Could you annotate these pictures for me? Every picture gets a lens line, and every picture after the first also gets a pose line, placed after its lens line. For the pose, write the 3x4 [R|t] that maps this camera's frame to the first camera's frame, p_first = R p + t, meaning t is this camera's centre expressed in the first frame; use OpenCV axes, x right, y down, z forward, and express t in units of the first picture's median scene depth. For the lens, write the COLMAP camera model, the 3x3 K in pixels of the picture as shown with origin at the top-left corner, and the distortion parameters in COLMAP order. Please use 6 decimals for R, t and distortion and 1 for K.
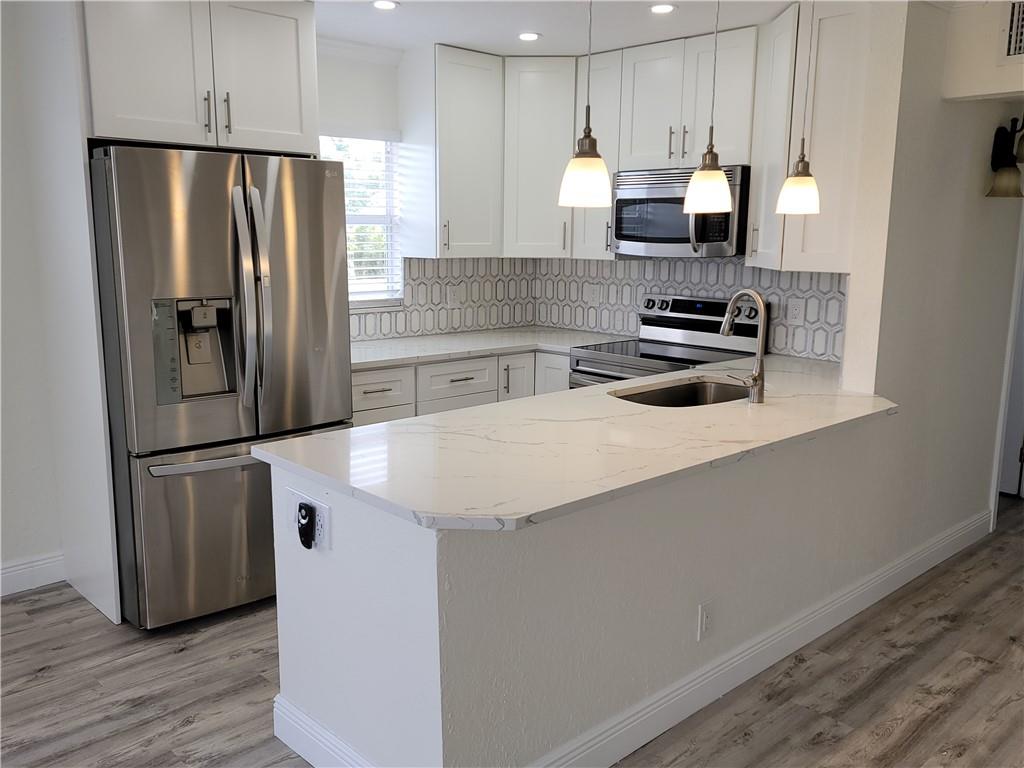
lens RADIAL K [[880.7, 0, 500.0], [0, 880.7, 384.7], [0, 0, 1]] dist [0.100279, -0.114538]
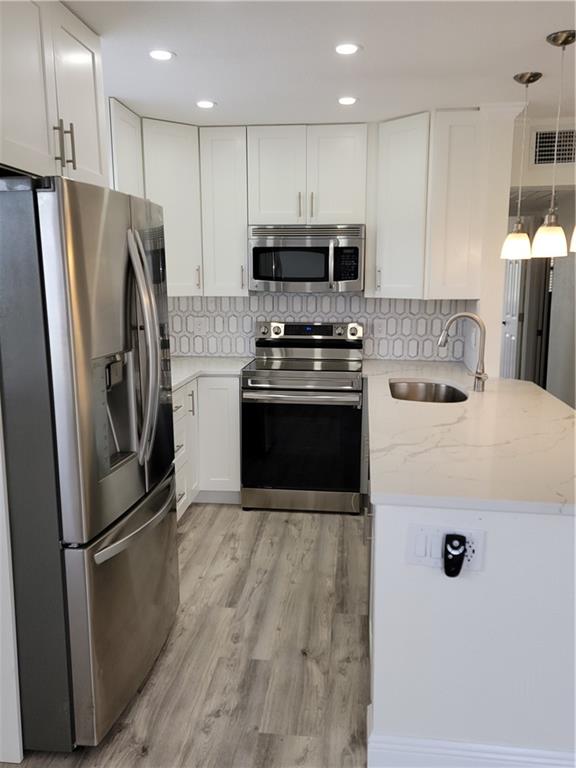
lens RADIAL K [[660.5, 0, 282.4], [0, 660.5, 380.2], [0, 0, 1]] dist [0.100279, -0.114538]
pose [[0.763992, -0.114635, 0.634961, -0.526409], [0.121228, 0.992068, 0.033245, -0.059861], [-0.633736, 0.051576, 0.771828, 0.315635]]
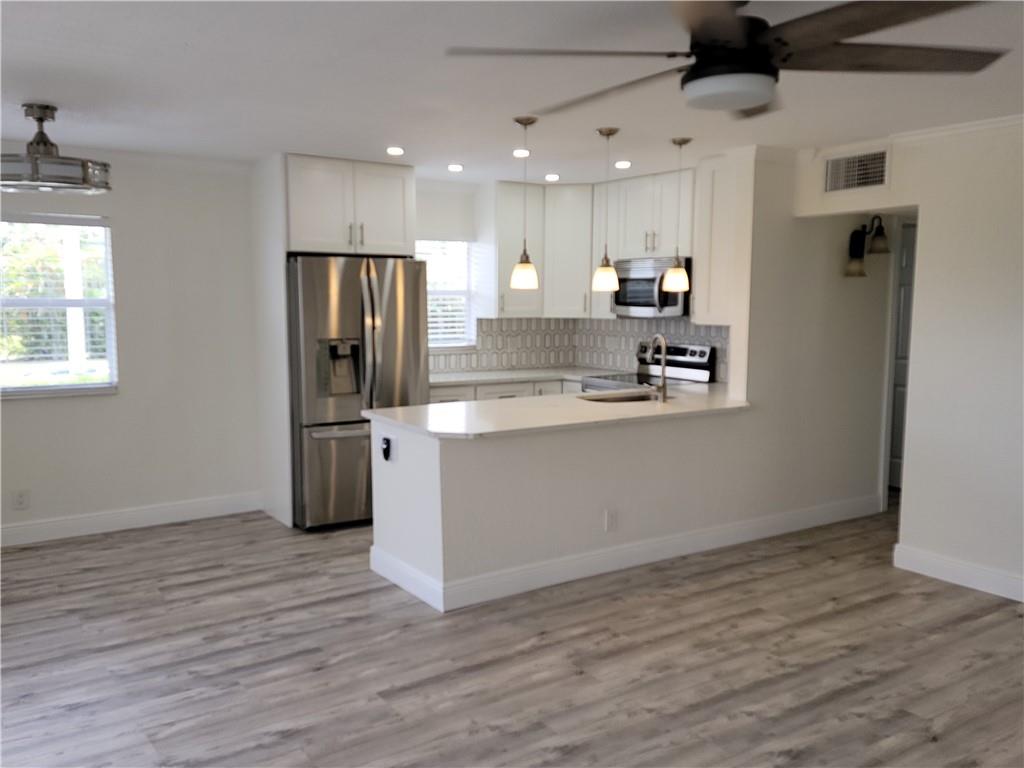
lens RADIAL K [[880.7, 0, 500.0], [0, 880.7, 384.7], [0, 0, 1]] dist [0.100279, -0.114538]
pose [[0.986680, 0.010449, -0.162335, 0.216248], [-0.022657, 0.997035, -0.073537, 0.096513], [0.161085, 0.076236, 0.983992, -0.560542]]
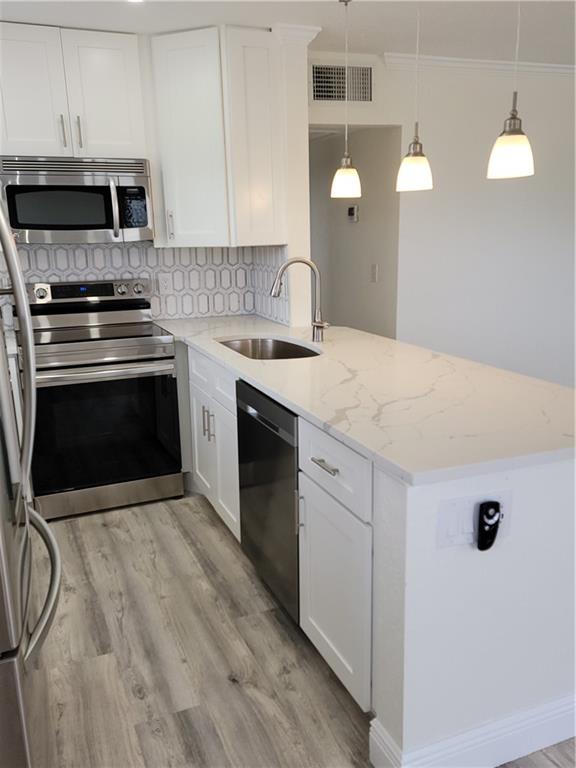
lens RADIAL K [[660.5, 0, 282.4], [0, 660.5, 380.2], [0, 0, 1]] dist [0.100279, -0.114538]
pose [[0.352953, -0.230037, 0.906922, -0.541987], [0.193578, 0.966286, 0.169759, -0.086556], [-0.915397, 0.115643, 0.385584, 0.565011]]
